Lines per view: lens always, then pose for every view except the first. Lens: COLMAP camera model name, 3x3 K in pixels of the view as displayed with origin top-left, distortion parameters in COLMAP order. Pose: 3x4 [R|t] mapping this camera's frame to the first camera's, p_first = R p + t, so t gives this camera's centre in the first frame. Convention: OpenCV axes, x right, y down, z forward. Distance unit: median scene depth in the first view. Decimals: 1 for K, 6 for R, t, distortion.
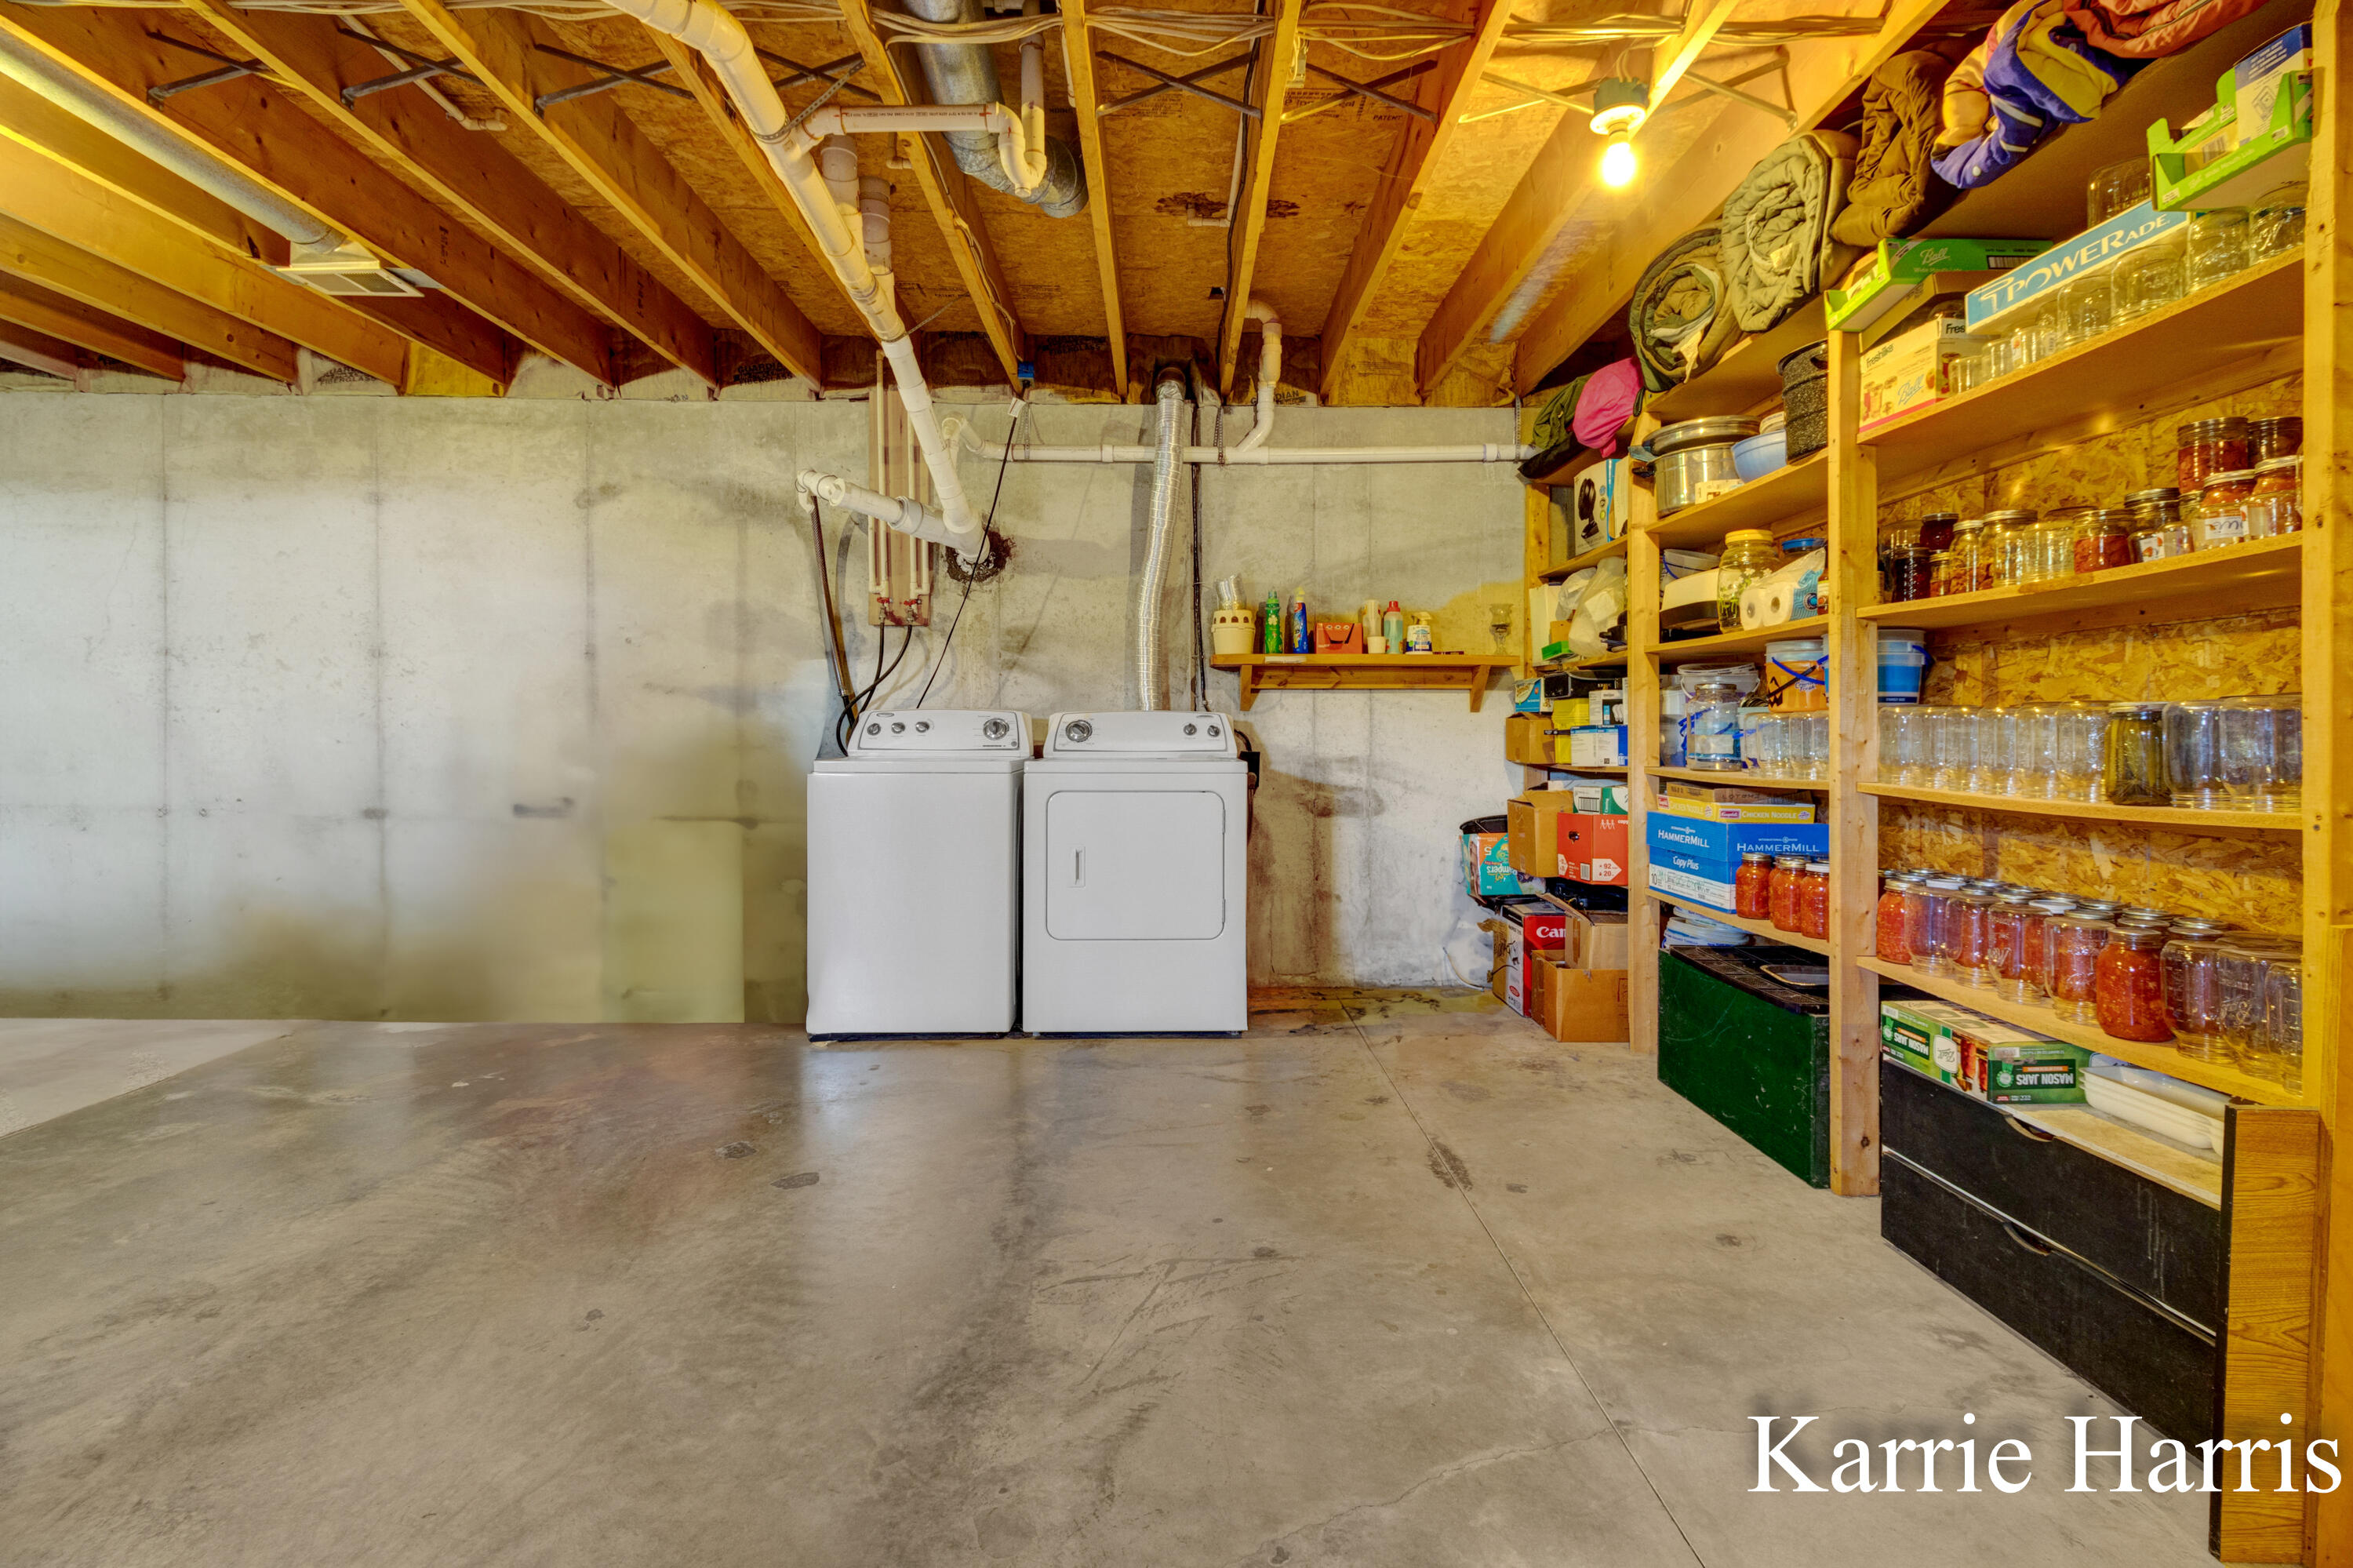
lens RADIAL K [[1087.7, 0, 1184.2], [0, 1087.7, 742.4], [0, 0, 1]] dist [0.004342, 0.000984]
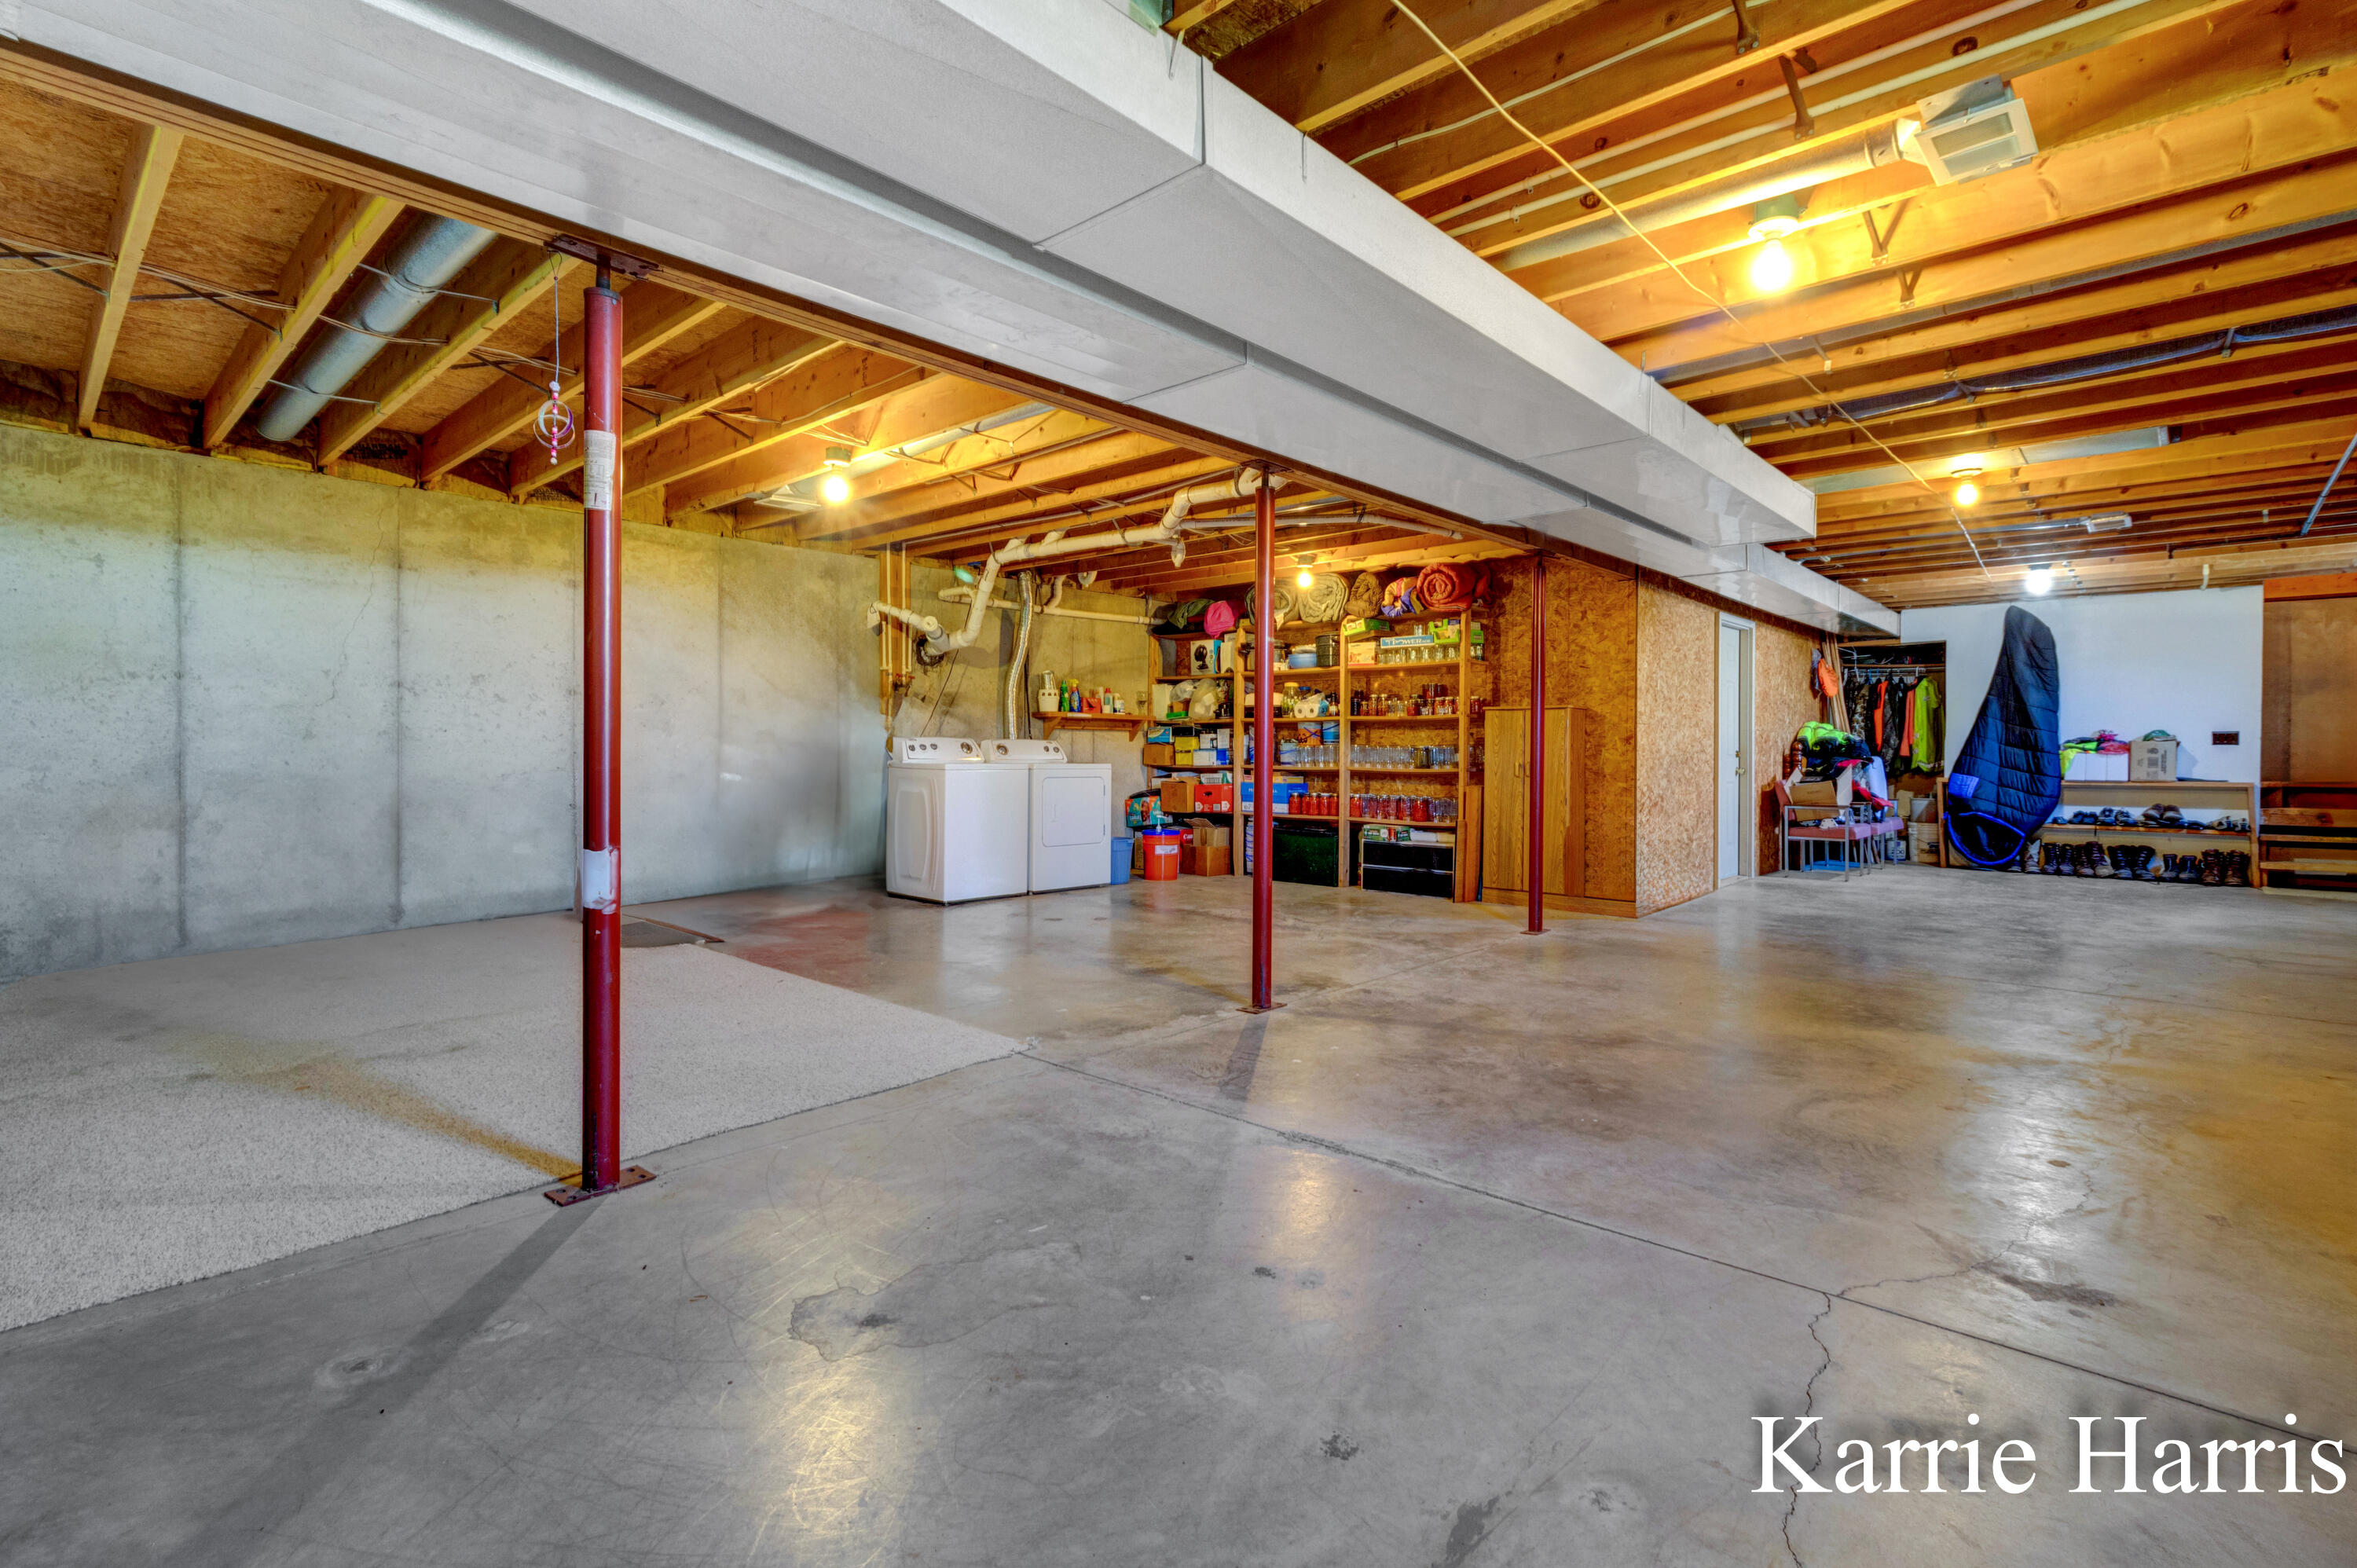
lens RADIAL K [[1123.2, 0, 1180.2], [0, 1123.2, 756.6], [0, 0, 1]] dist [-0.000996, -0.000174]
pose [[0.699262, 0.001256, 0.714865, -1.238582], [0.001163, 0.999995, -0.002895, 0.007514], [-0.714865, 0.002856, 0.699257, -0.597891]]
